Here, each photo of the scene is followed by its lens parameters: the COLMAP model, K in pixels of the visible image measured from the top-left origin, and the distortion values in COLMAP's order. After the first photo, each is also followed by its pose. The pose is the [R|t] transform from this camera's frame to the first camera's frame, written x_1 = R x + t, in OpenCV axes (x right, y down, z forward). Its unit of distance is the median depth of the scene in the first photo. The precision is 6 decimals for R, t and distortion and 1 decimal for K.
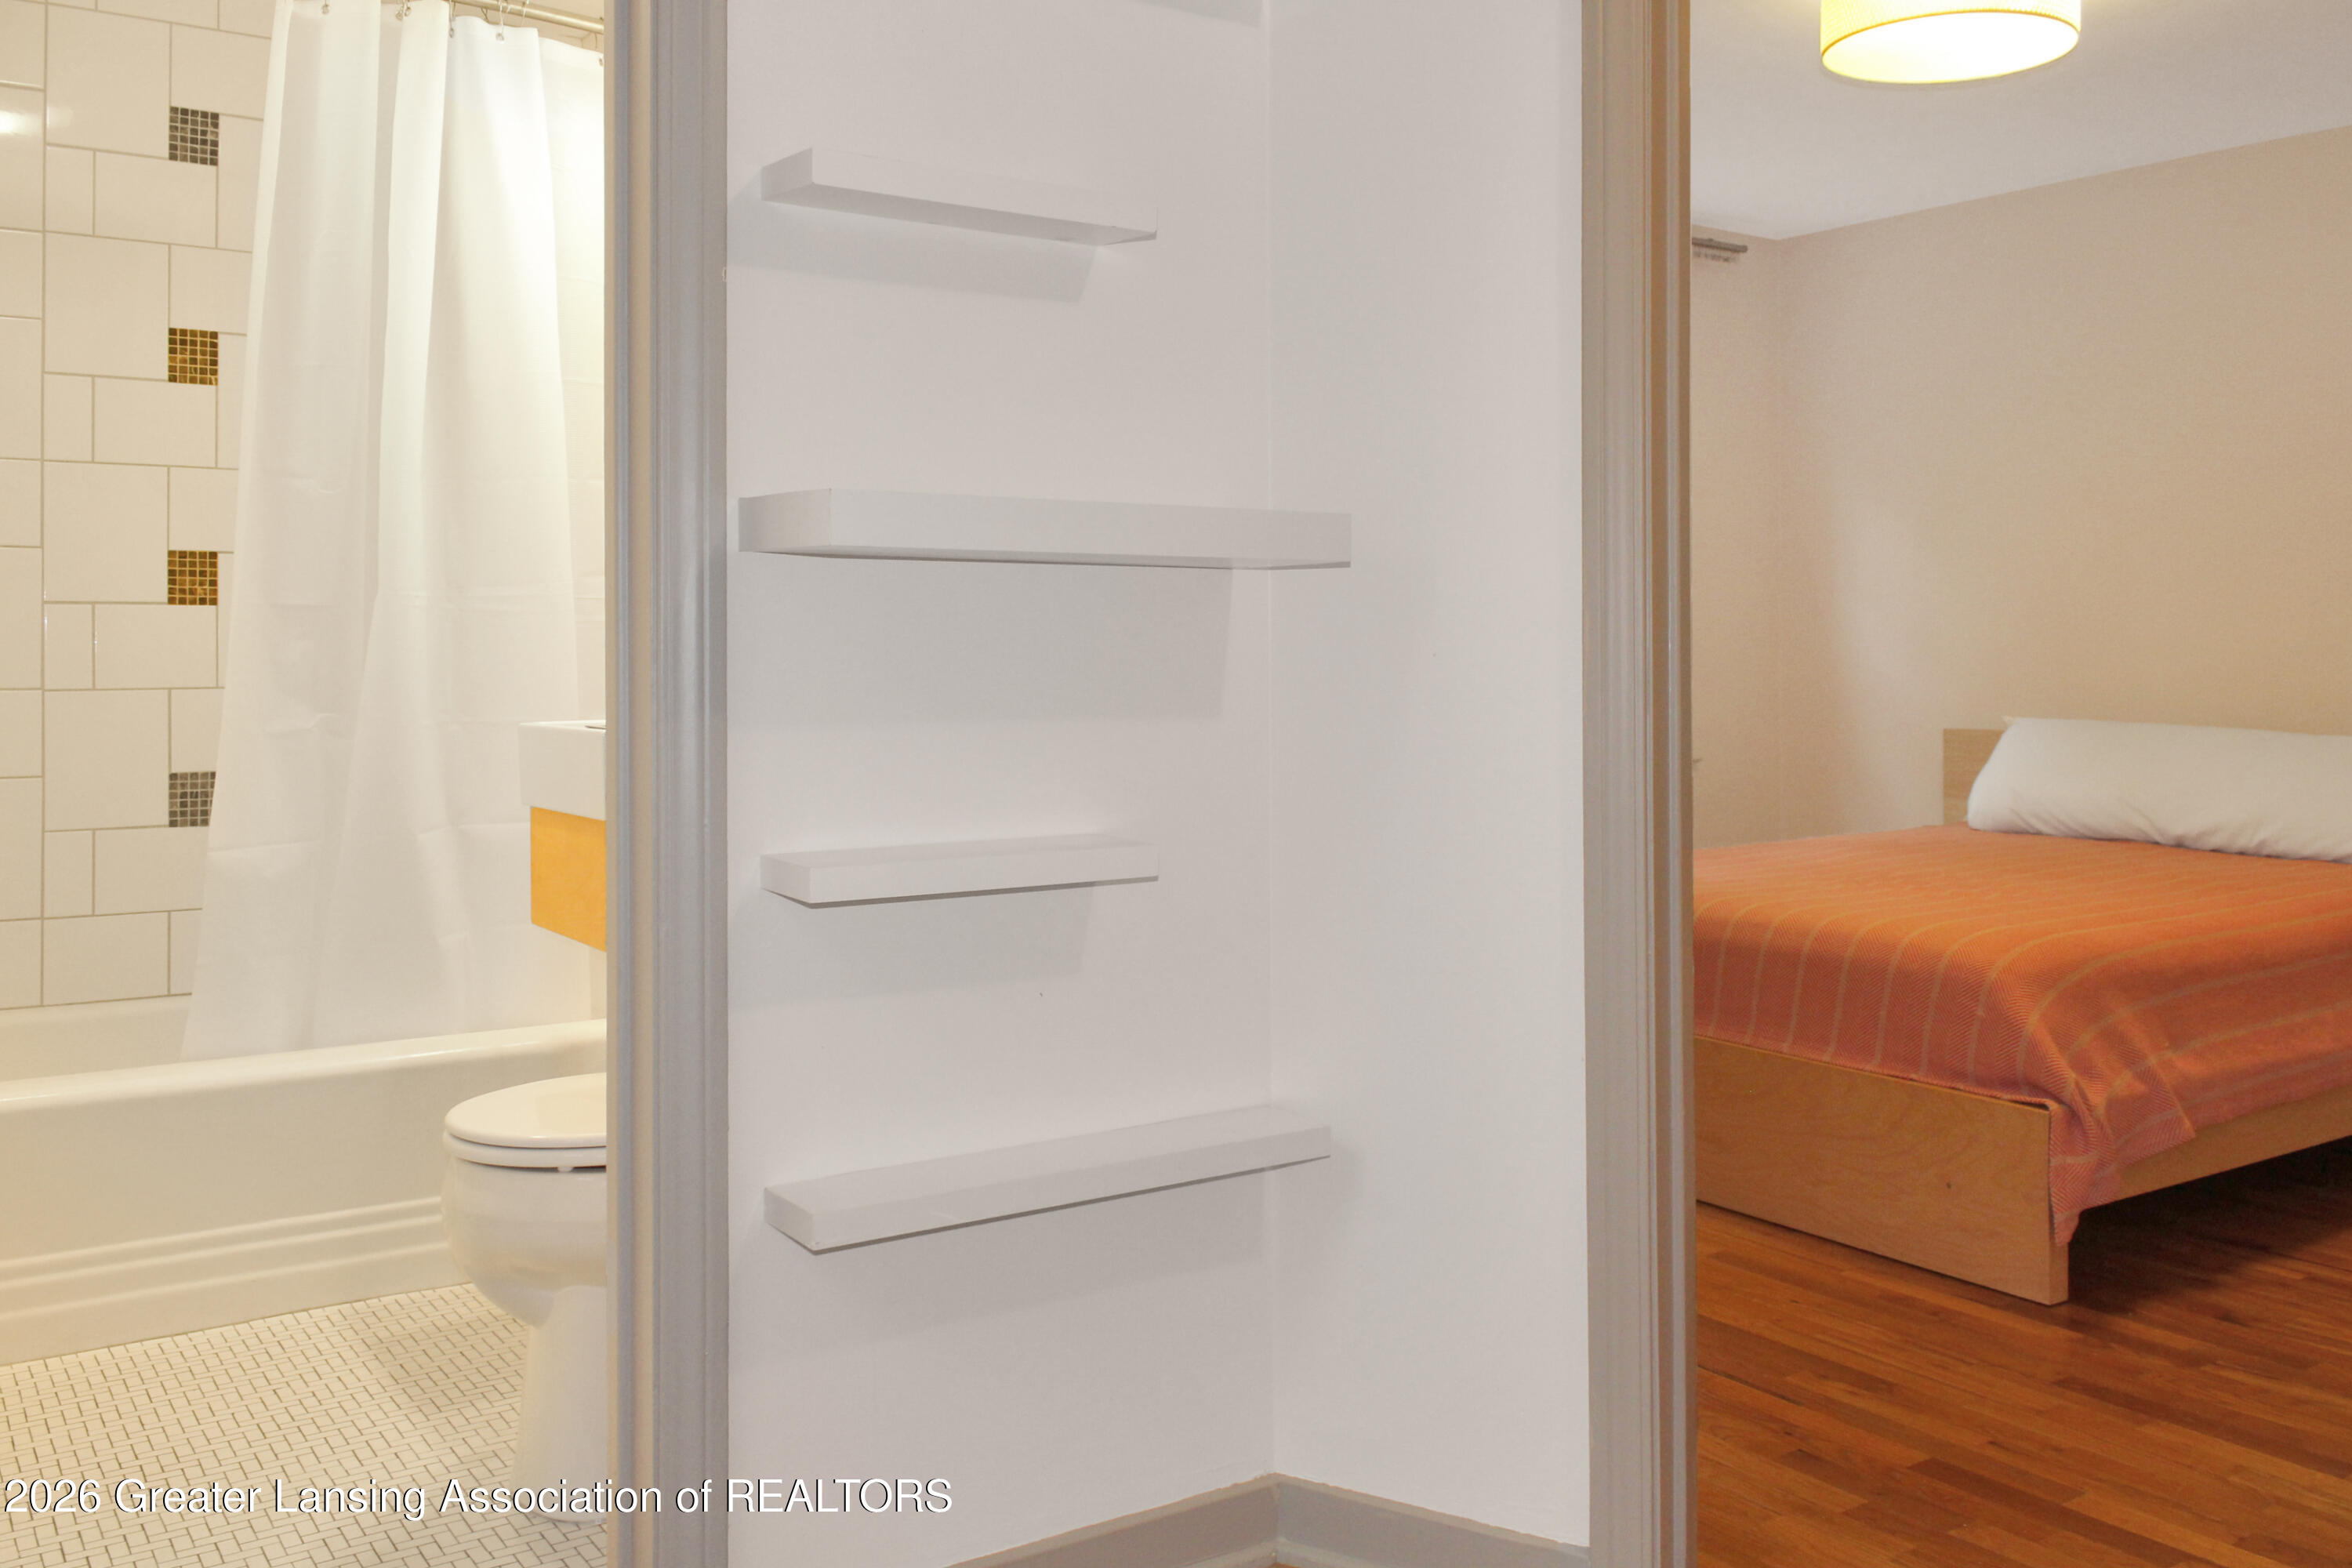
lens RADIAL K [[1949.4, 0, 1171.4], [0, 1949.4, 733.7], [0, 0, 1]] dist [0.008686, -0.001566]
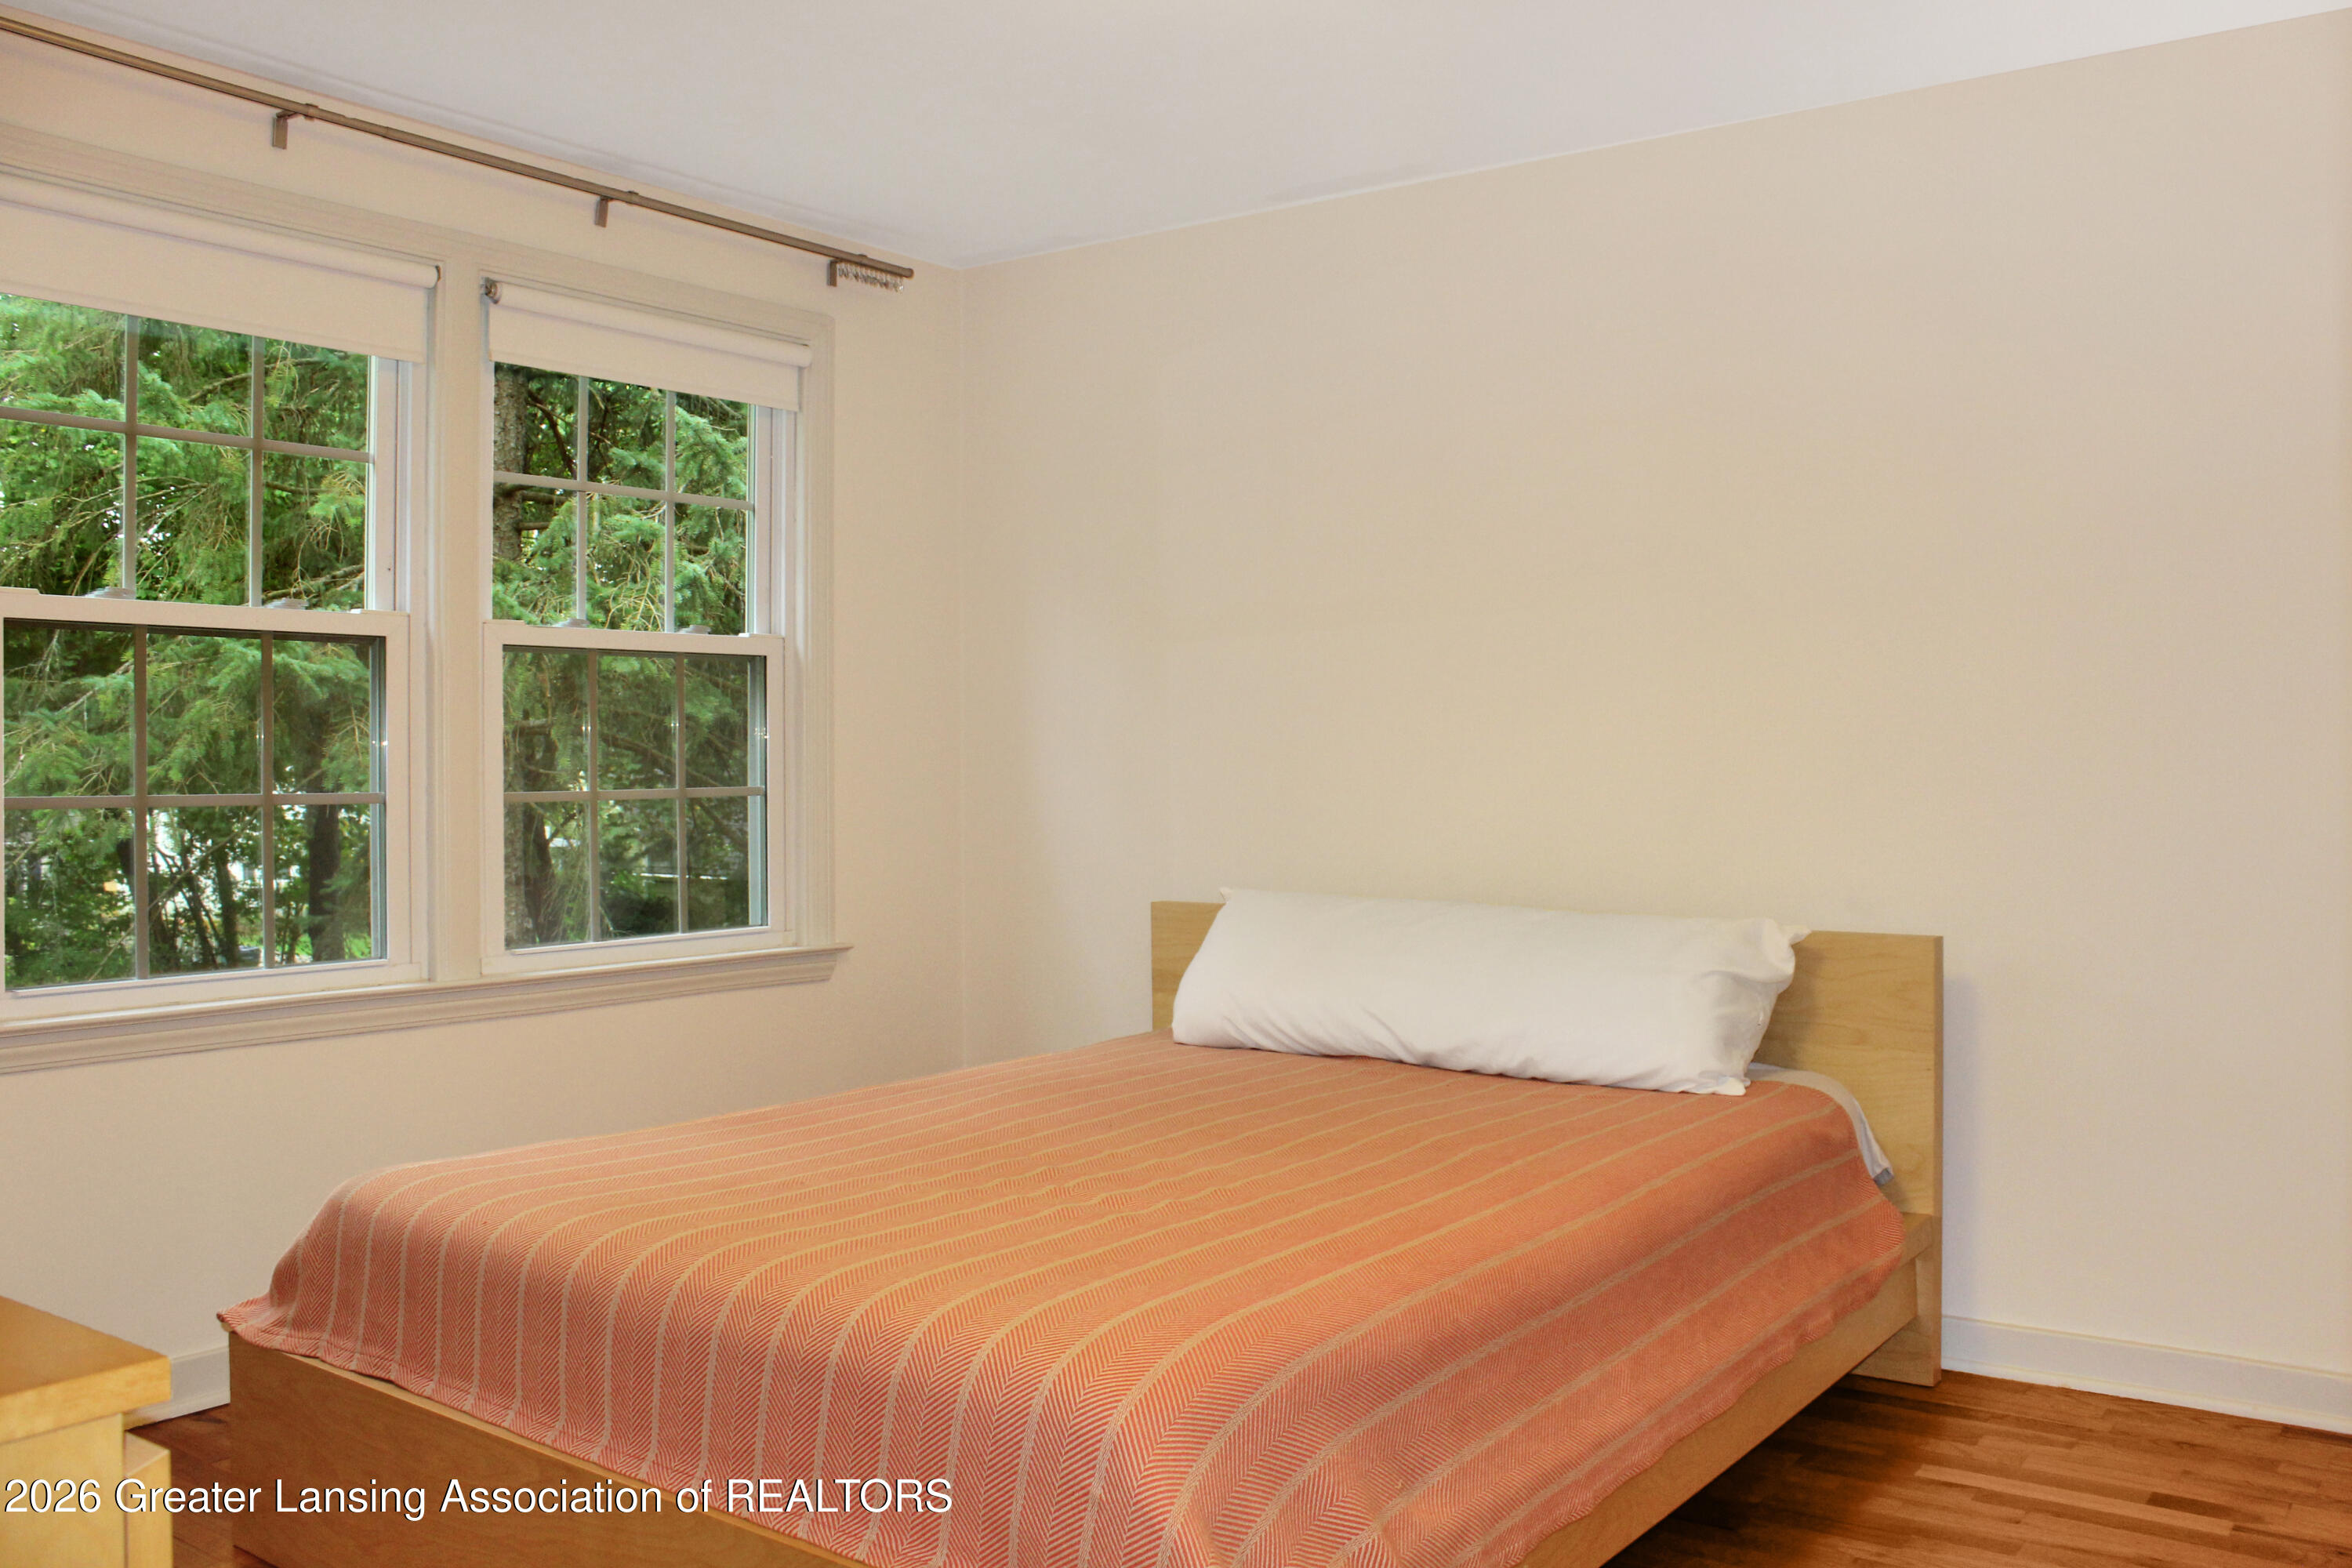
lens RADIAL K [[1949.4, 0, 1171.4], [0, 1949.4, 733.7], [0, 0, 1]] dist [0.008686, -0.001566]
pose [[0.943460, 0.007934, 0.331392, 0.170240], [0.011341, 0.998356, -0.056188, -0.028861], [-0.331293, 0.056769, 0.941818, 0.312312]]
